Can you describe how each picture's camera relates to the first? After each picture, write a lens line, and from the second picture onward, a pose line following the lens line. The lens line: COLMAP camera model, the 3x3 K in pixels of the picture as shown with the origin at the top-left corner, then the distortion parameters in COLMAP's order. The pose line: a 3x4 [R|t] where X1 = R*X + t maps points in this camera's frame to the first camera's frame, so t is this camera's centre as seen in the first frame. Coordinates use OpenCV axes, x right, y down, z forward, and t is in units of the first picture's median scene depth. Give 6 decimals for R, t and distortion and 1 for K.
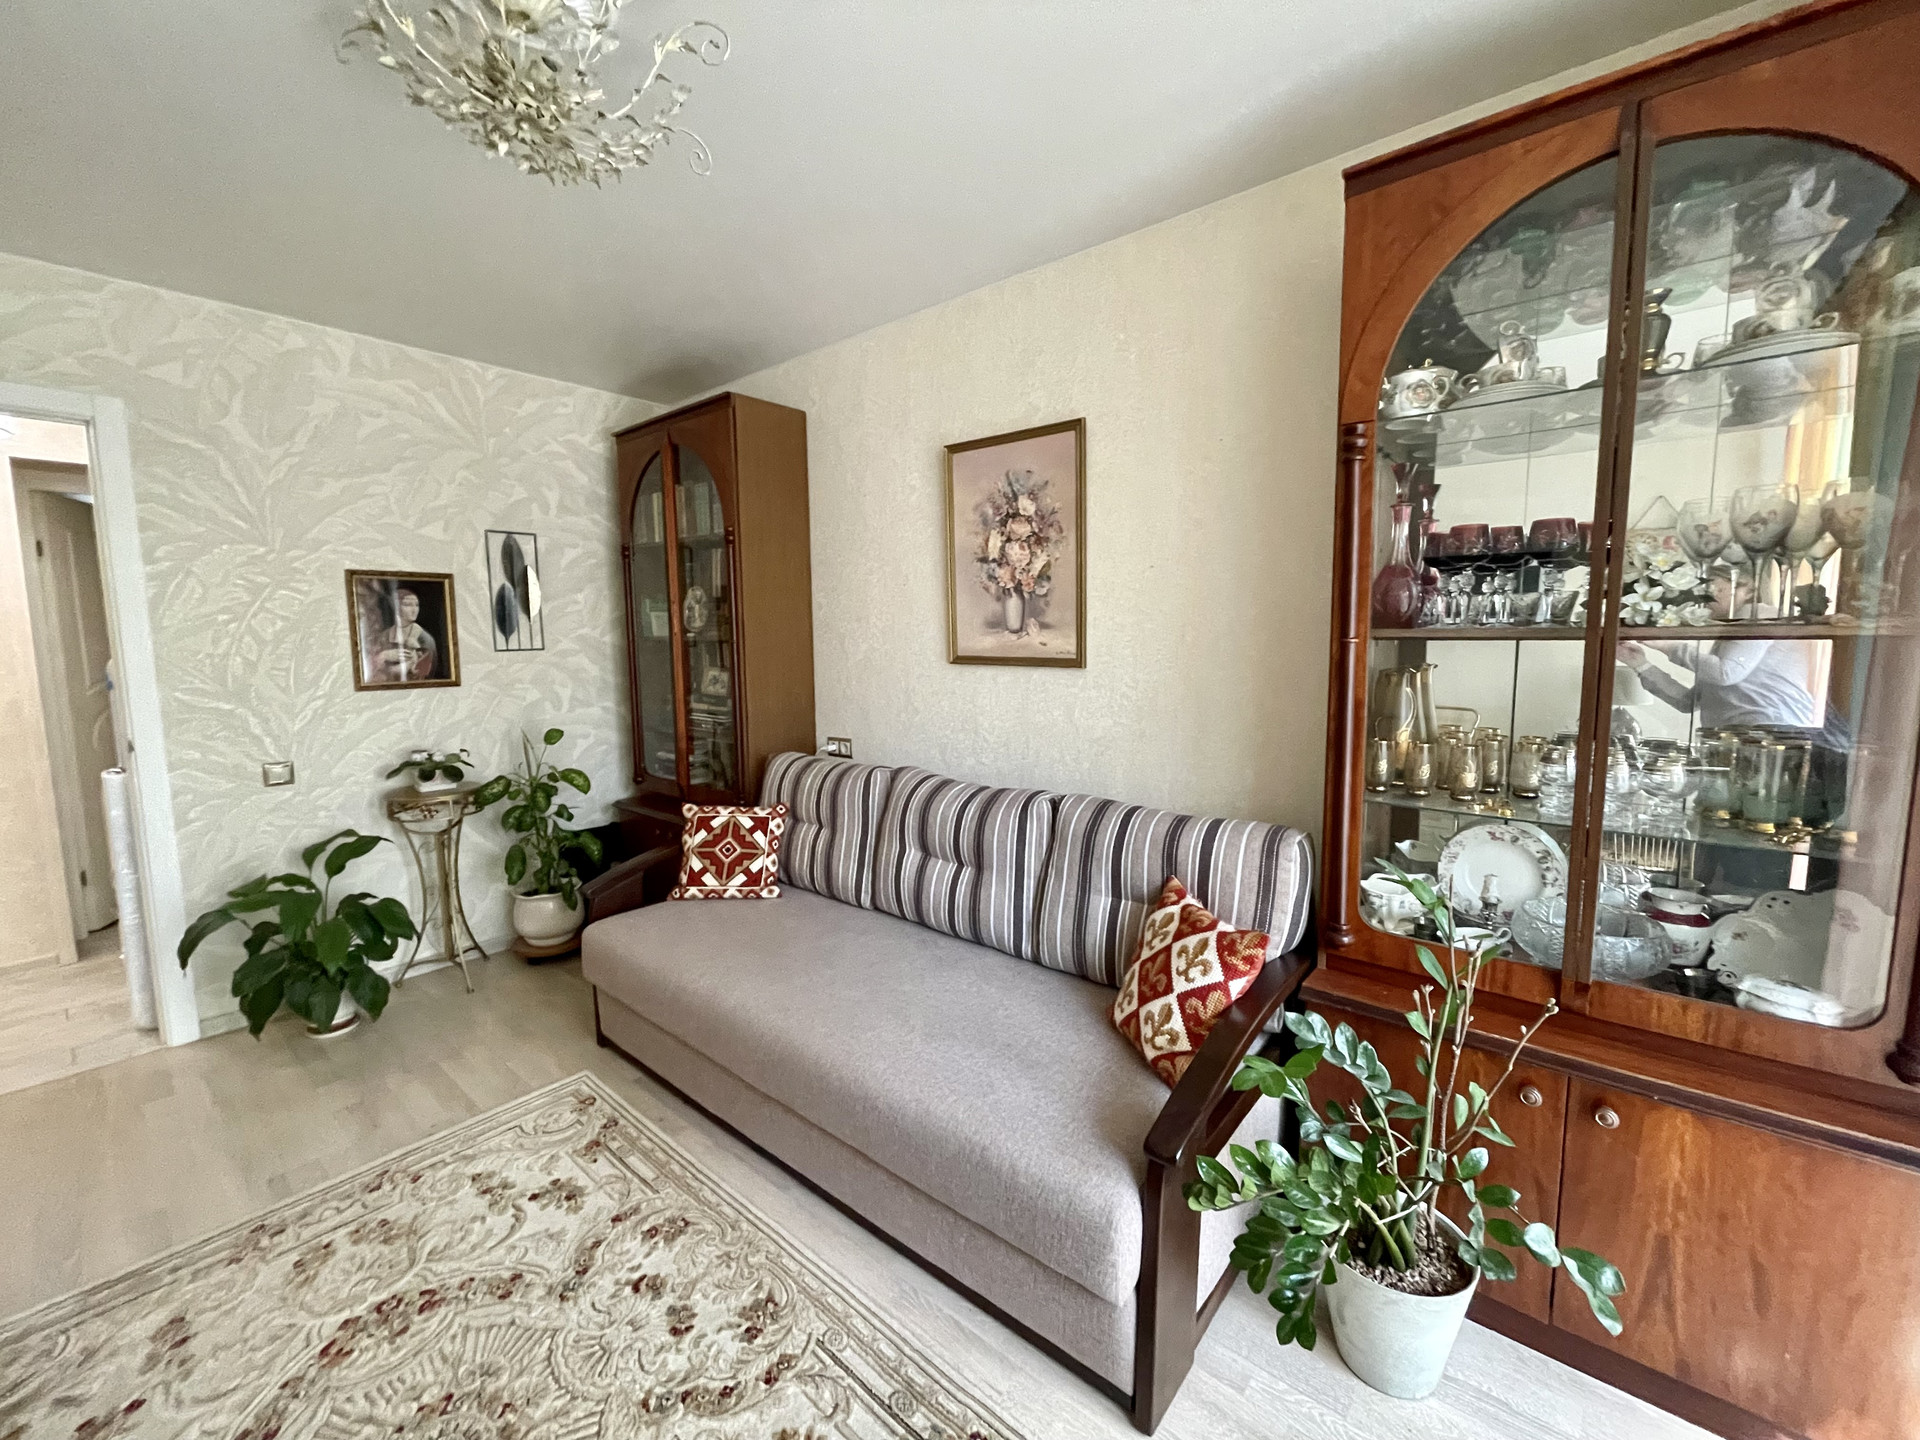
lens RADIAL K [[759.4, 0, 962.9], [0, 759.4, 723.3], [0, 0, 1]] dist [-0.015655, -0.000079]
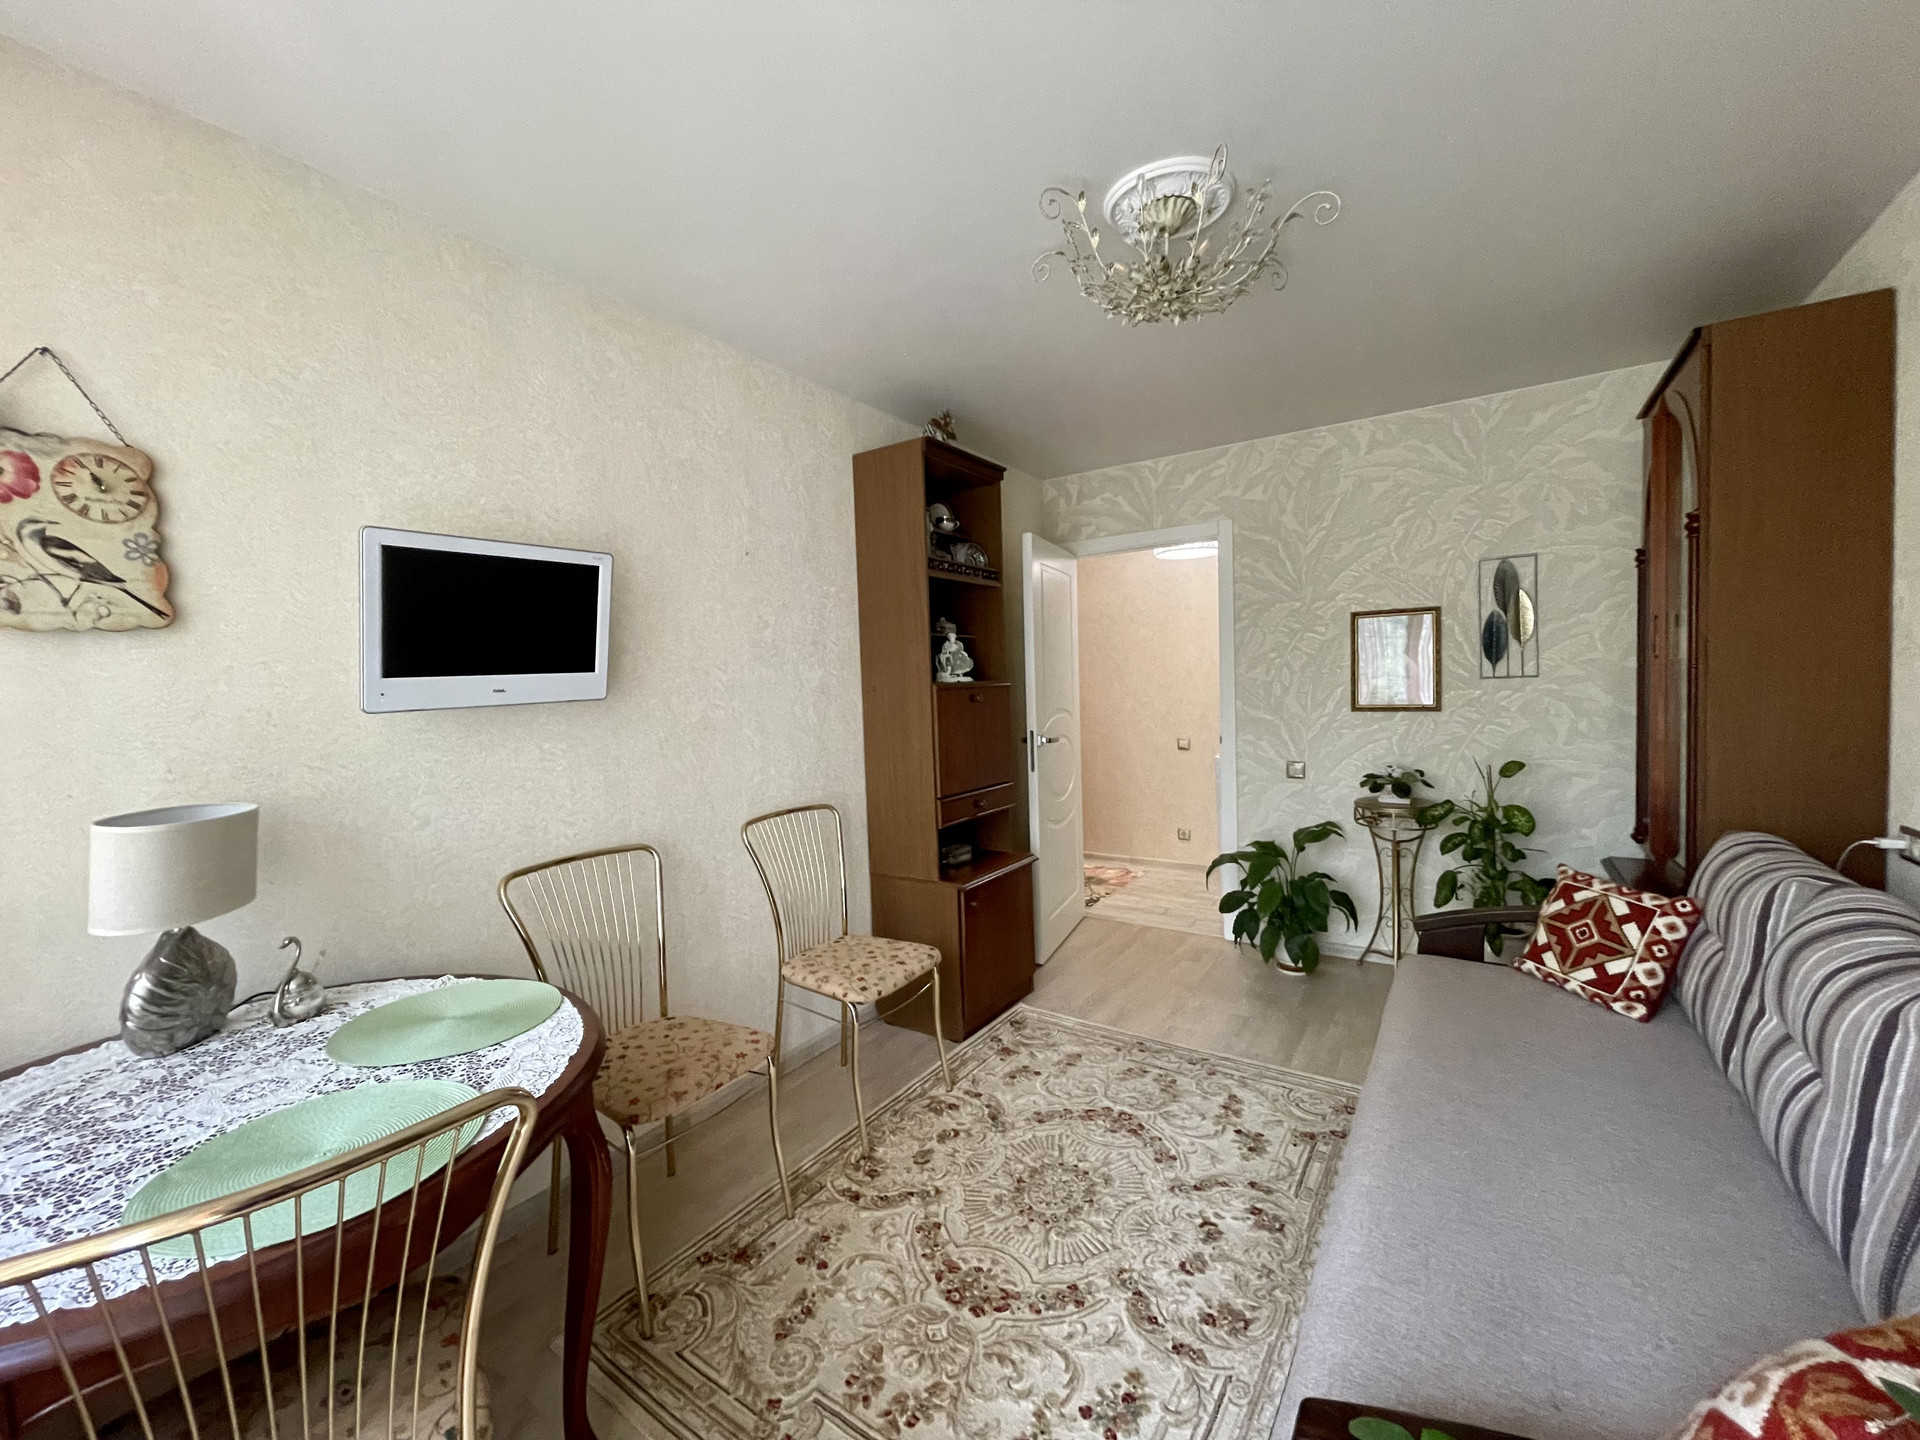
lens RADIAL K [[772.7, 0, 953.7], [0, 772.7, 714.2], [0, 0, 1]] dist [0.001754, -0.002200]
pose [[0.093641, 0.047205, -0.994486, 0.414174], [-0.085629, 0.995556, 0.039193, -0.034486], [0.991917, 0.081487, 0.097267, 0.255822]]
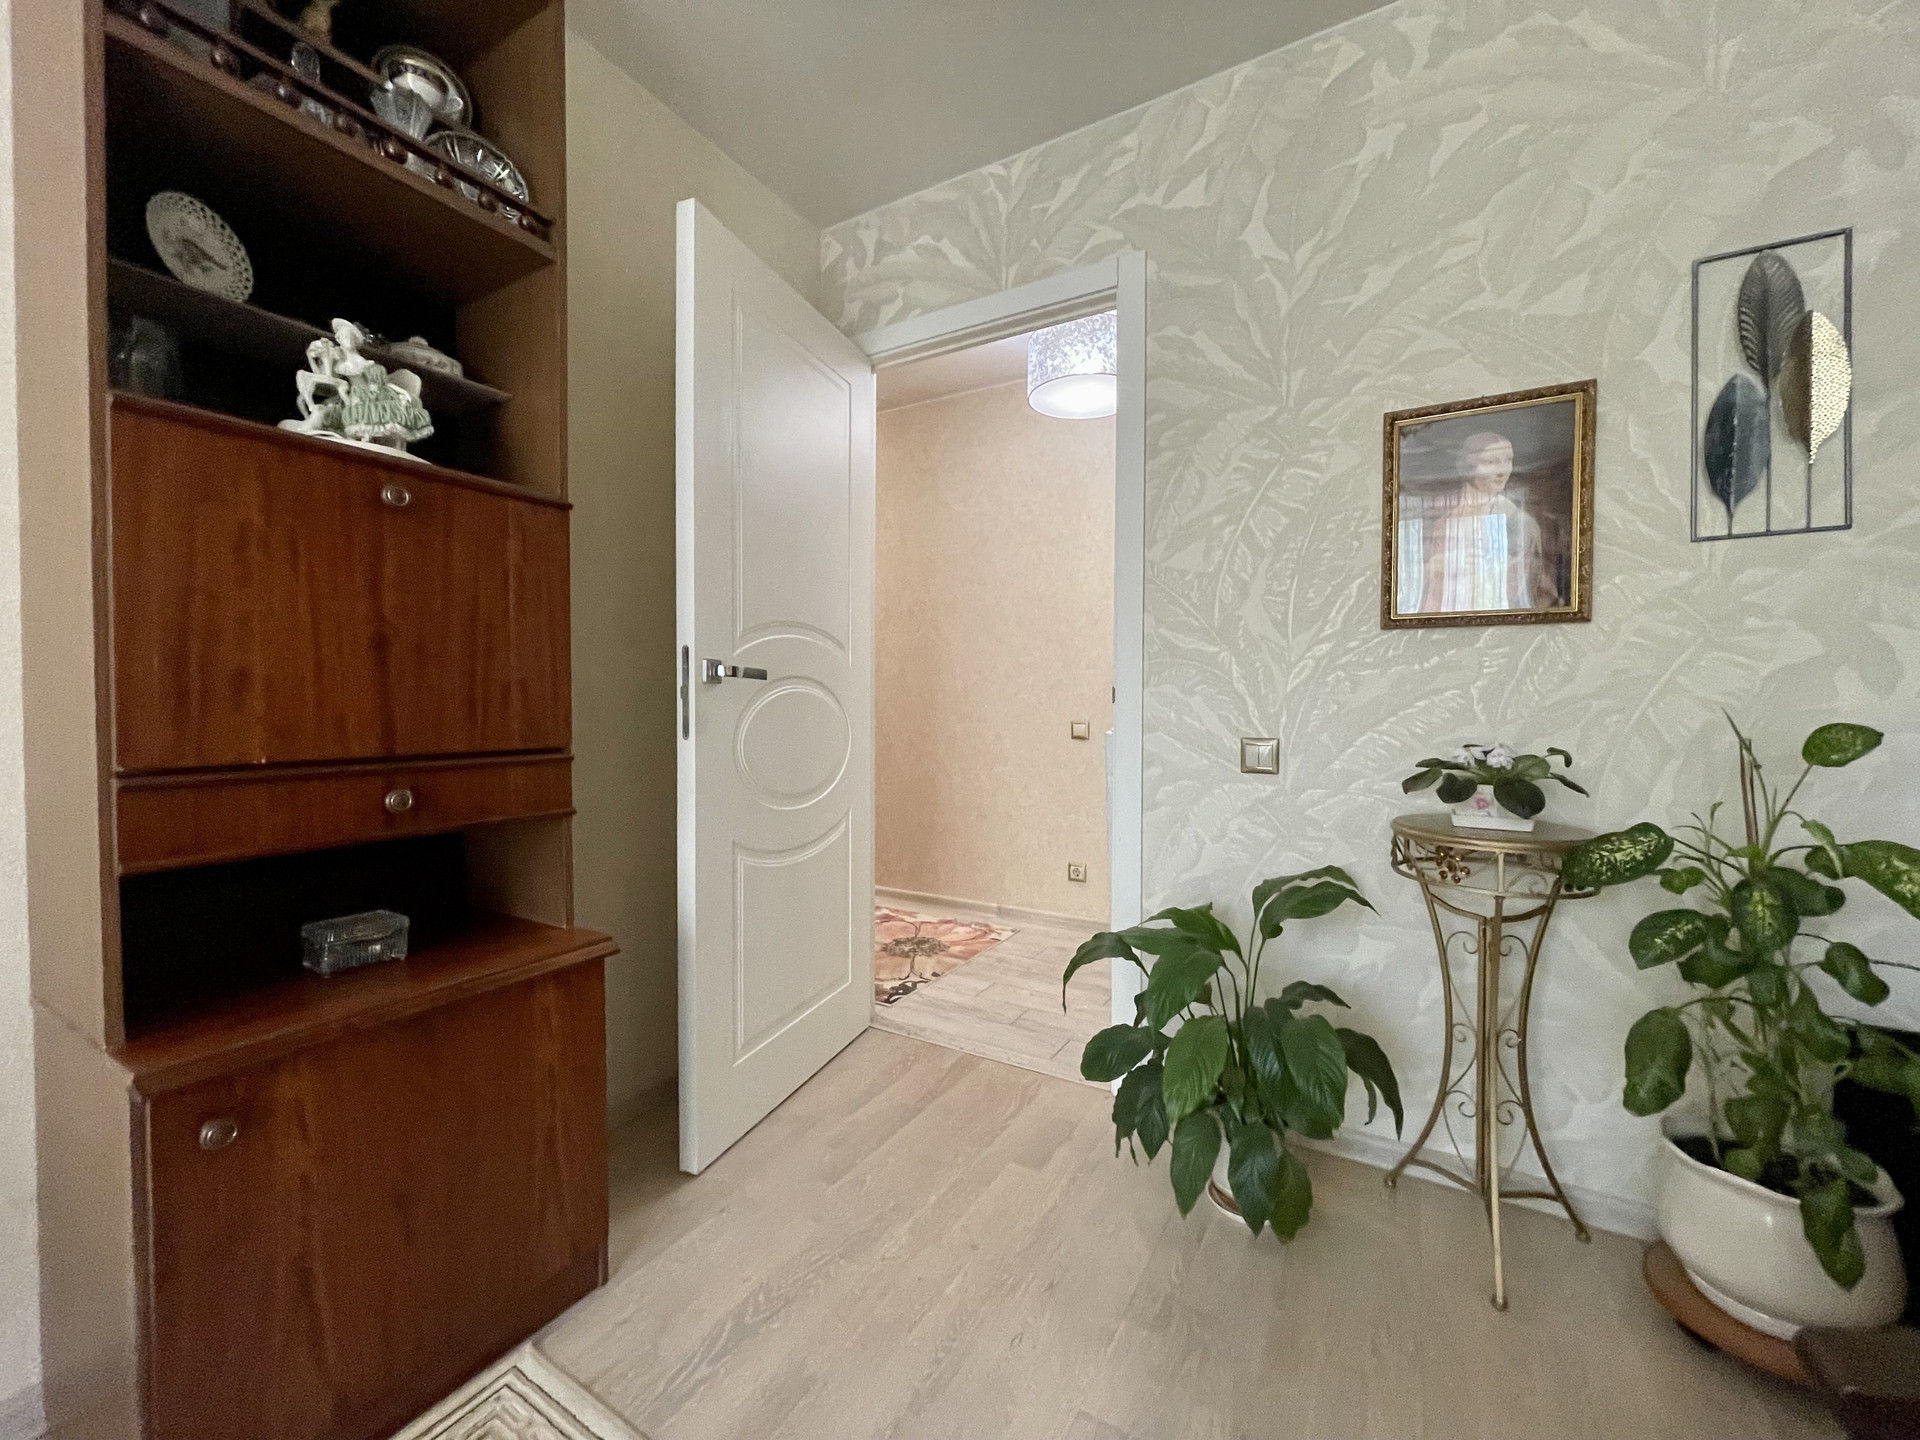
lens RADIAL K [[772.7, 0, 953.7], [0, 772.7, 714.2], [0, 0, 1]] dist [0.001754, -0.002200]
pose [[0.150464, 0.025954, -0.988275, -0.303101], [-0.119710, 0.992778, 0.007846, 0.059874], [0.981341, 0.117126, 0.152484, 0.652895]]
